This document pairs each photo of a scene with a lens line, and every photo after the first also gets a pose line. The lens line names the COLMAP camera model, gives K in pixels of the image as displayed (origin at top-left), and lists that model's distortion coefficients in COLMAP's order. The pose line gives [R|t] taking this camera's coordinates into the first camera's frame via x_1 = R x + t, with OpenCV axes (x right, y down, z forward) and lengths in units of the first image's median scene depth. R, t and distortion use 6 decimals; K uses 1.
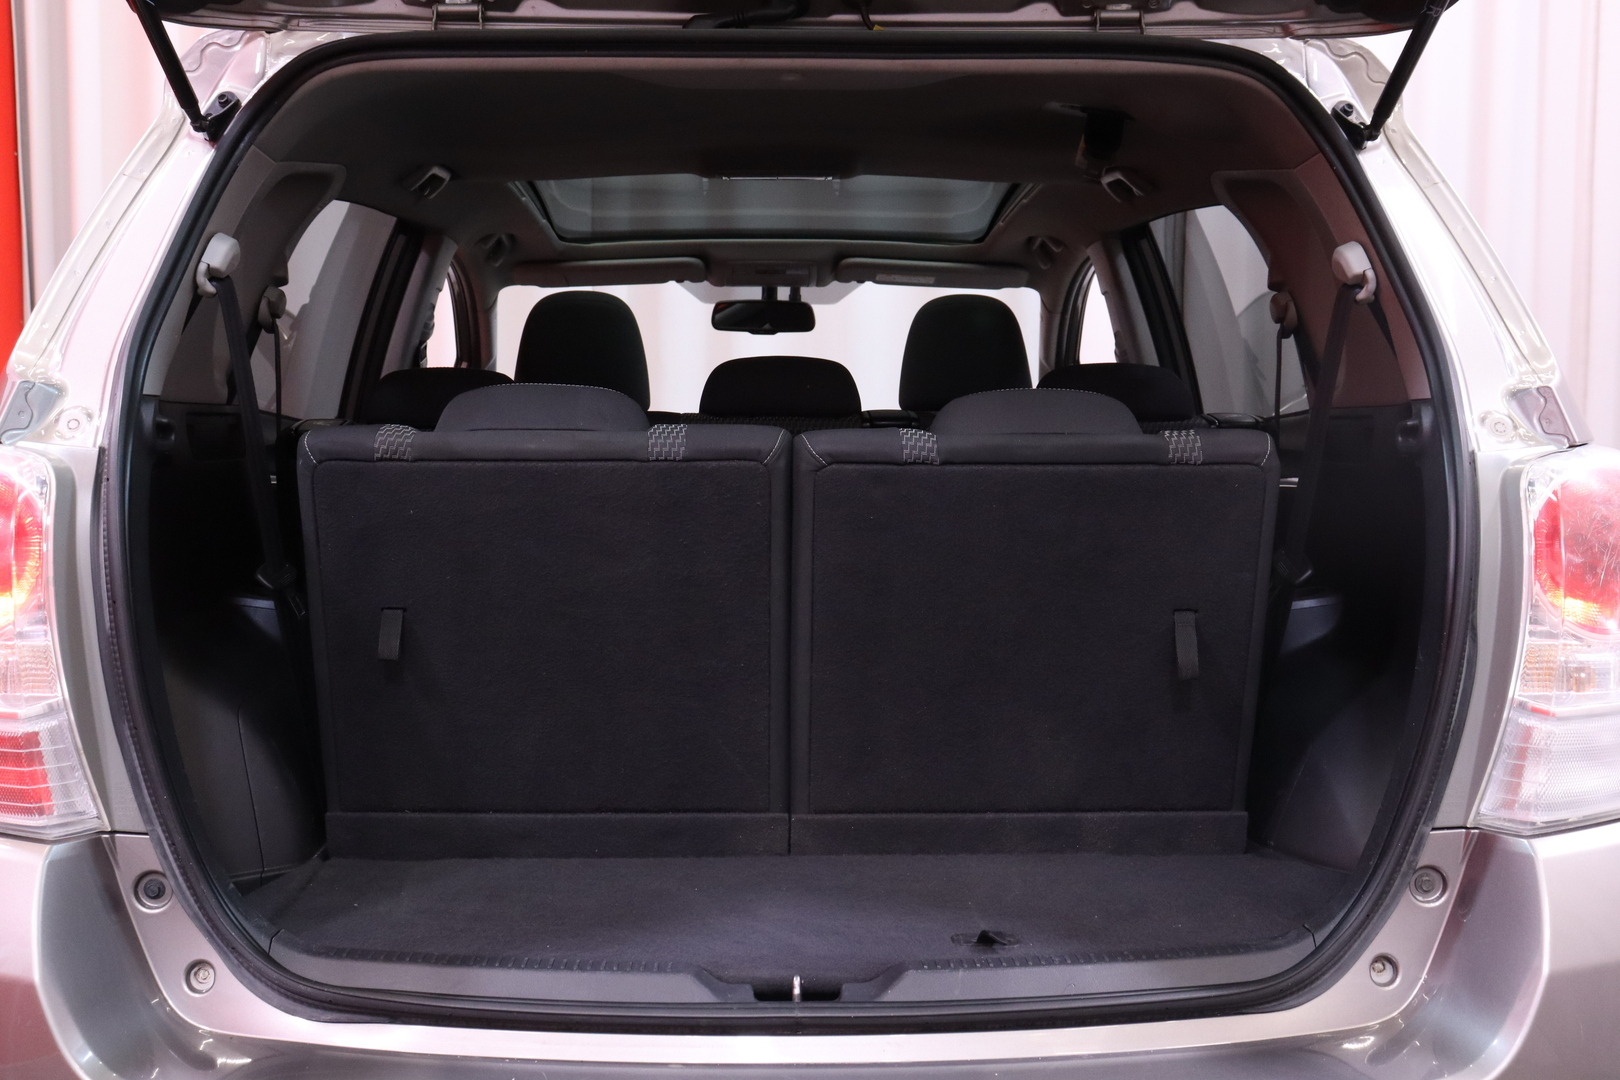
lens RADIAL K [[1823.8, 0, 810.0], [0, 1823.8, 540.0], [0, 0, 1]] dist [-0.124255, 0.249644]
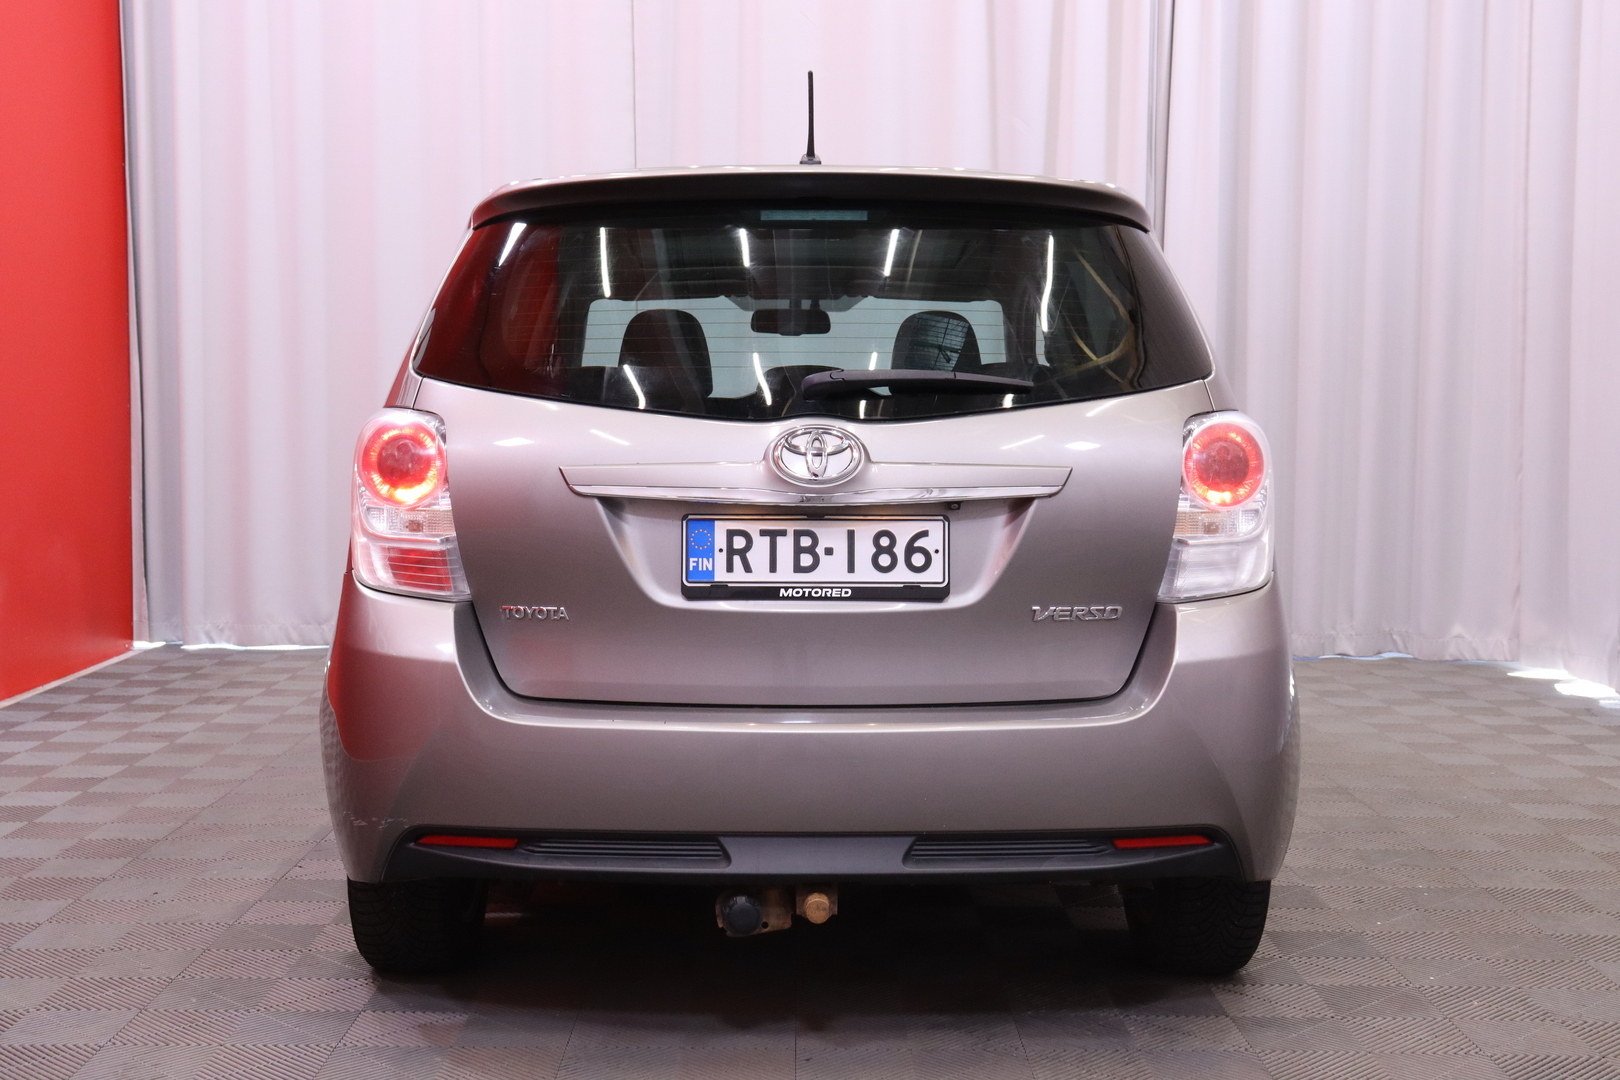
lens RADIAL K [[2187.9, 0, 810.0], [0, 2187.9, 540.0], [0, 0, 1]] dist [-0.104318, -0.009616]
pose [[0.999949, 0.001997, -0.009944, 0.009253], [-0.002031, 0.999992, -0.003393, 0.086514], [0.009937, 0.003413, 0.999945, -1.244291]]
